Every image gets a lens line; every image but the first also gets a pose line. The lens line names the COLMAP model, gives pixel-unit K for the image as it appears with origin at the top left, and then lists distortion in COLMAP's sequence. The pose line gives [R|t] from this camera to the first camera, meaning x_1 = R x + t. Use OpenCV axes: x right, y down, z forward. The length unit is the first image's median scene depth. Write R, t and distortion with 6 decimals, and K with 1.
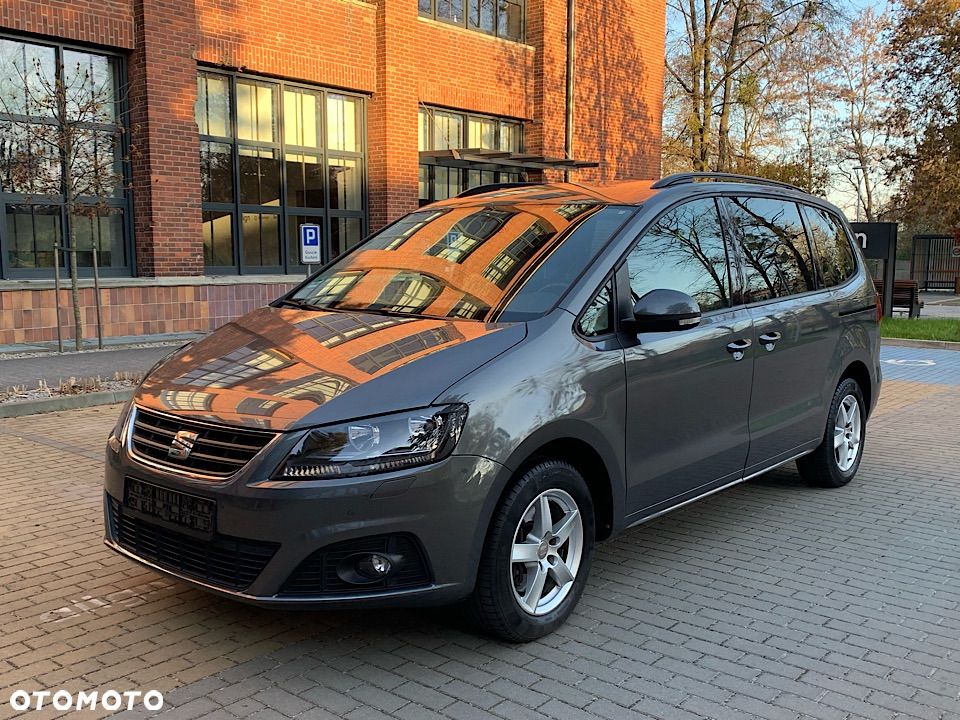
lens RADIAL K [[952.4, 0, 453.4], [0, 952.4, 376.8], [0, 0, 1]] dist [0.054564, -0.119577]
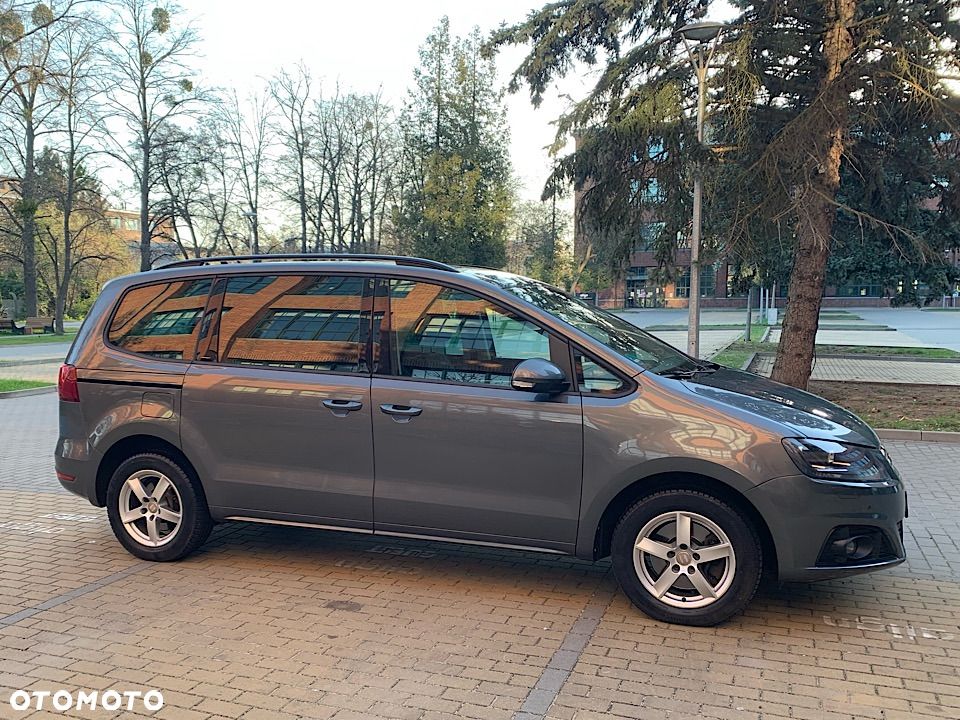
lens RADIAL K [[837.4, 0, 441.7], [0, 837.4, 399.0], [0, 0, 1]] dist [0.020948, -0.022968]
pose [[-0.321788, -0.108202, 0.940609, -0.739431], [0.128008, 0.979355, 0.156452, -0.177338], [-0.938119, 0.170750, -0.301294, 1.168261]]
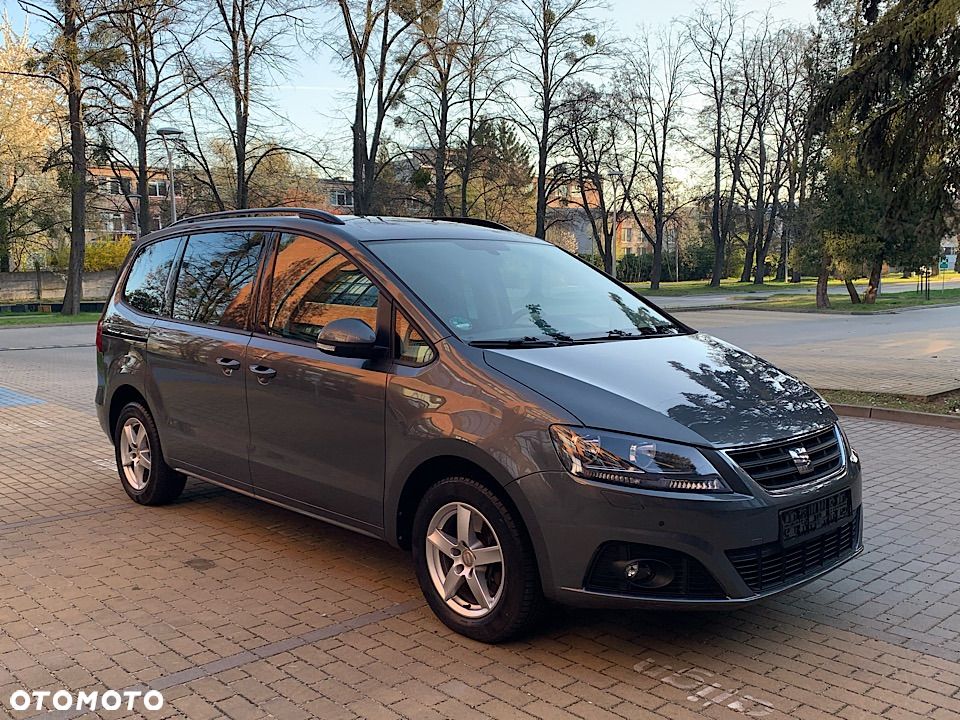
lens RADIAL K [[897.0, 0, 477.3], [0, 897.0, 400.5], [0, 0, 1]] dist [0.056335, -0.125744]
pose [[0.114139, -0.143164, 0.983095, -0.765289], [0.136064, 0.982490, 0.127279, -0.102968], [-0.984103, 0.119236, 0.131620, 0.700592]]
